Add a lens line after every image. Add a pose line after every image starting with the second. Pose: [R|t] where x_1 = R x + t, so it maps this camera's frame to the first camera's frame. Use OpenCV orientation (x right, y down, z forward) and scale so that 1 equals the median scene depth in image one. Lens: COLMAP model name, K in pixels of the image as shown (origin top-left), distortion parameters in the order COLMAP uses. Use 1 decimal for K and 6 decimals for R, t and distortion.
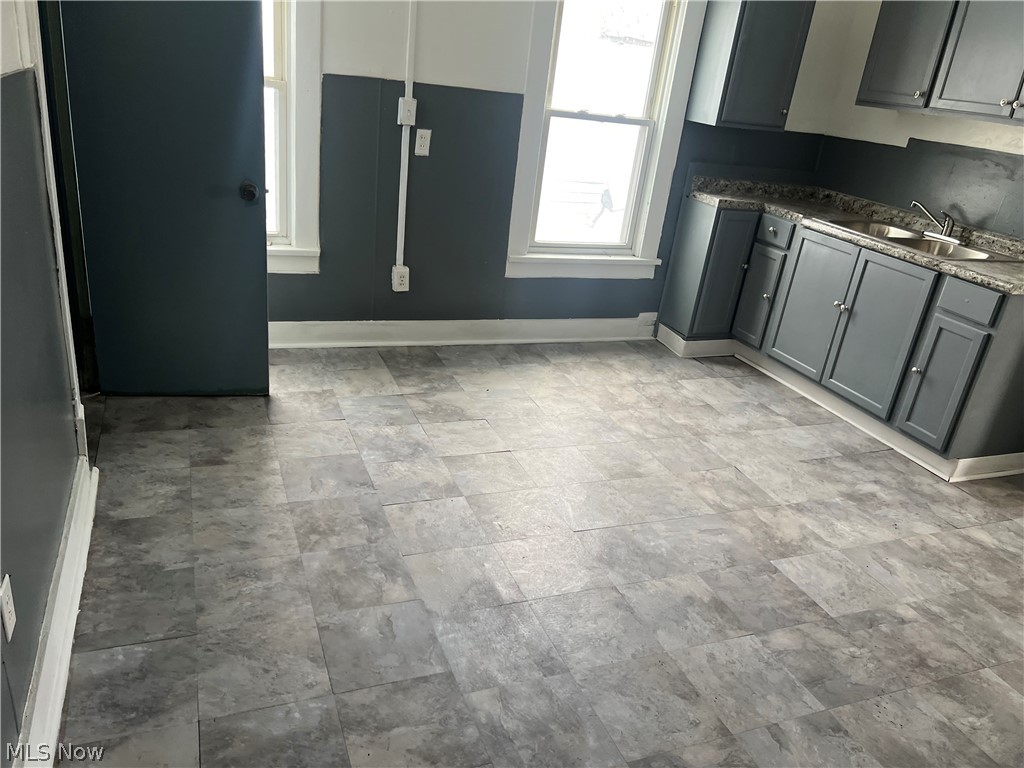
lens RADIAL K [[774.6, 0, 521.5], [0, 774.6, 395.9], [0, 0, 1]] dist [0.044877, -0.031559]
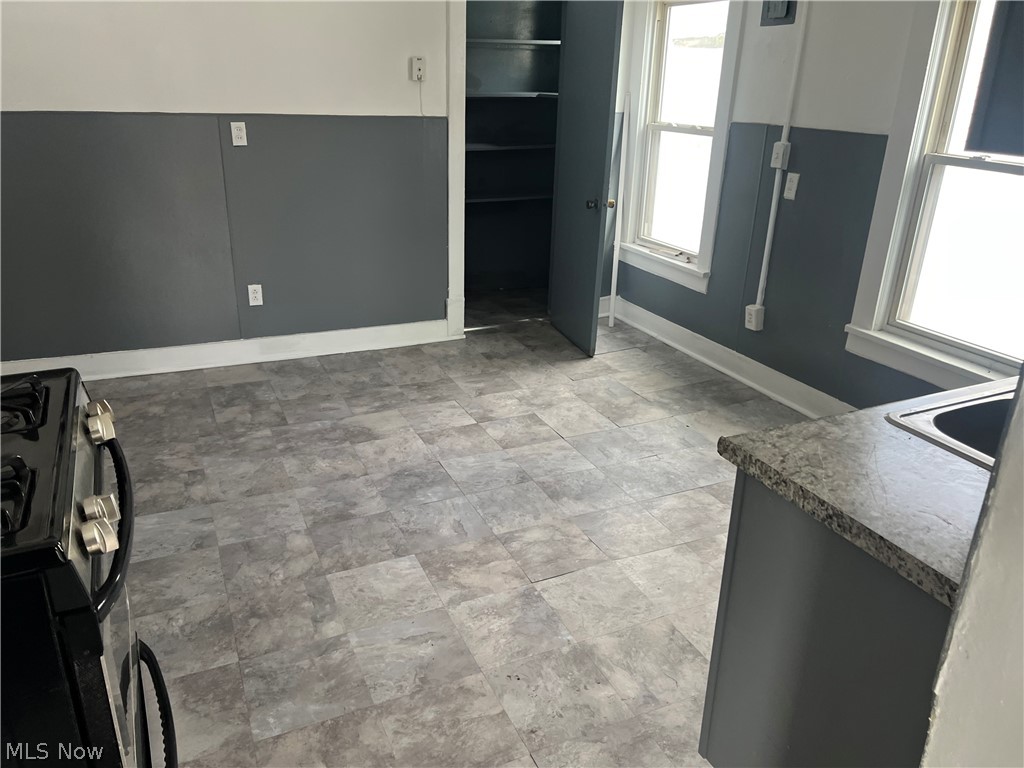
lens RADIAL K [[774.6, 0, 501.8], [0, 774.6, 382.0], [0, 0, 1]] dist [0.044877, -0.031559]
pose [[0.030306, 0.260310, -0.965049, 0.901995], [-0.408223, 0.884524, 0.225770, -0.186657], [0.912379, 0.387113, 0.133071, 0.653827]]
